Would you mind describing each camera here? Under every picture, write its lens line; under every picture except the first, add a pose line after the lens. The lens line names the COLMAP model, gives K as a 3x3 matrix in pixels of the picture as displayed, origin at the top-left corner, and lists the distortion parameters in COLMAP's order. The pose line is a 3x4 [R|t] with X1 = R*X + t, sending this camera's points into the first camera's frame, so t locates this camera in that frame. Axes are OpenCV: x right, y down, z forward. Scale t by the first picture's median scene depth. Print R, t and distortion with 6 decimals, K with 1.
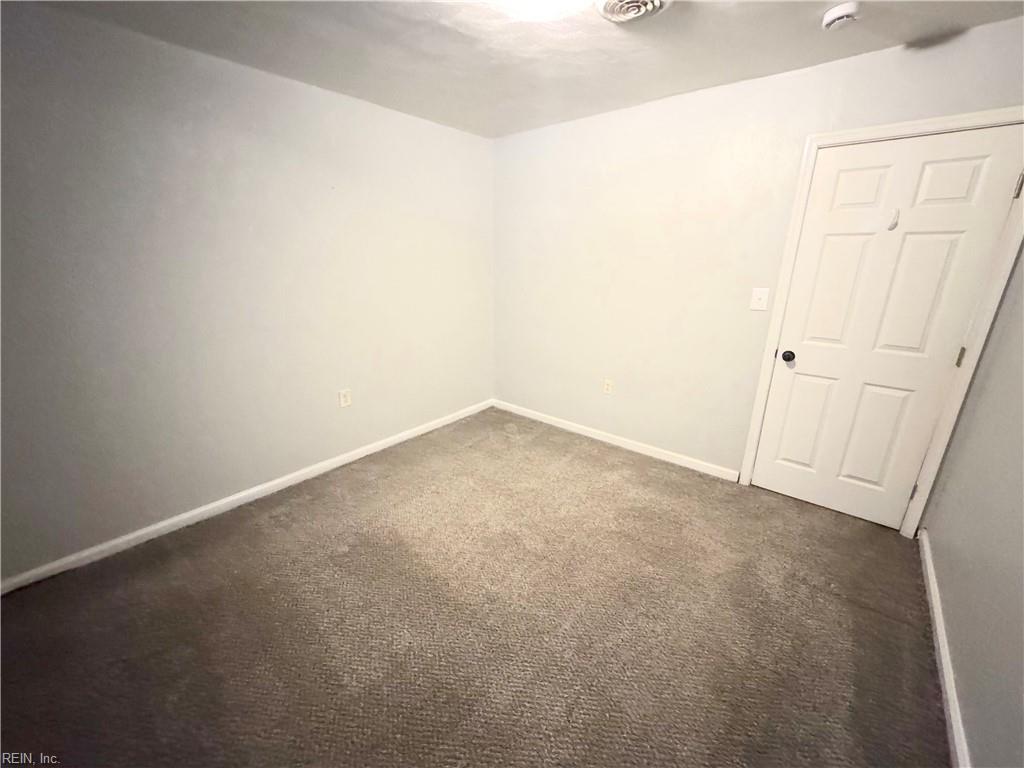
lens RADIAL K [[408.9, 0, 511.9], [0, 408.9, 384.8], [0, 0, 1]] dist [-0.001629, -0.000127]
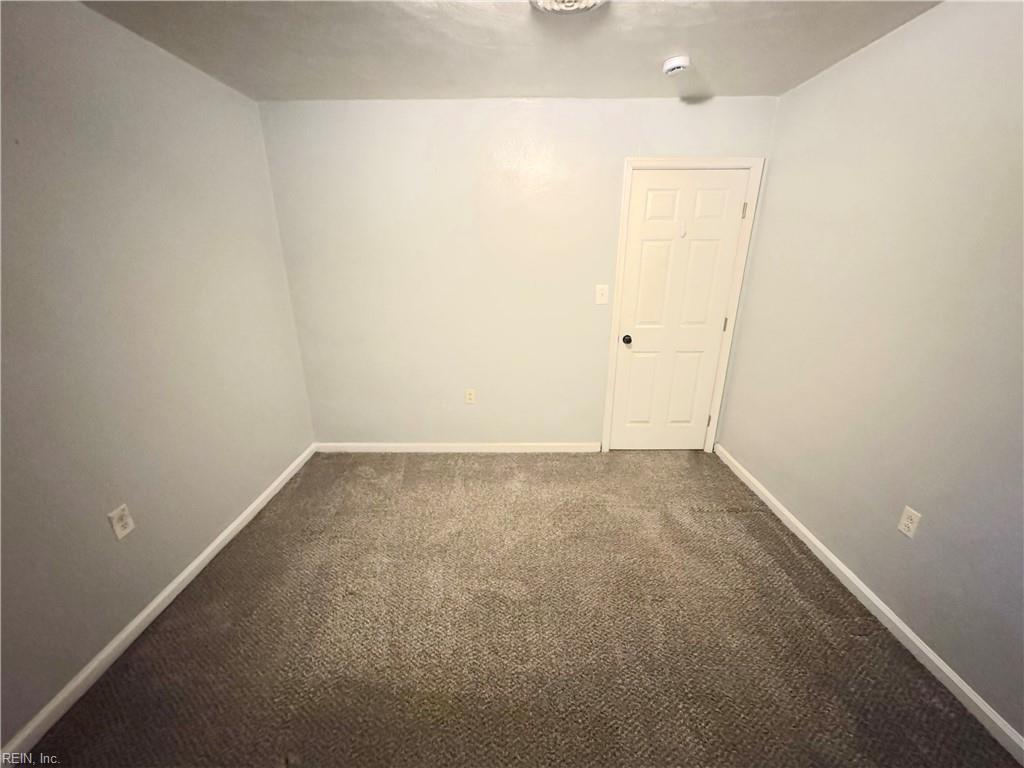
lens RADIAL K [[408.9, 0, 511.9], [0, 408.9, 384.8], [0, 0, 1]] dist [-0.001629, -0.000127]
pose [[0.767797, -0.210568, 0.605102, -0.350672], [0.201867, 0.975852, 0.083440, -0.108608], [-0.608060, 0.058085, 0.791763, 0.250352]]
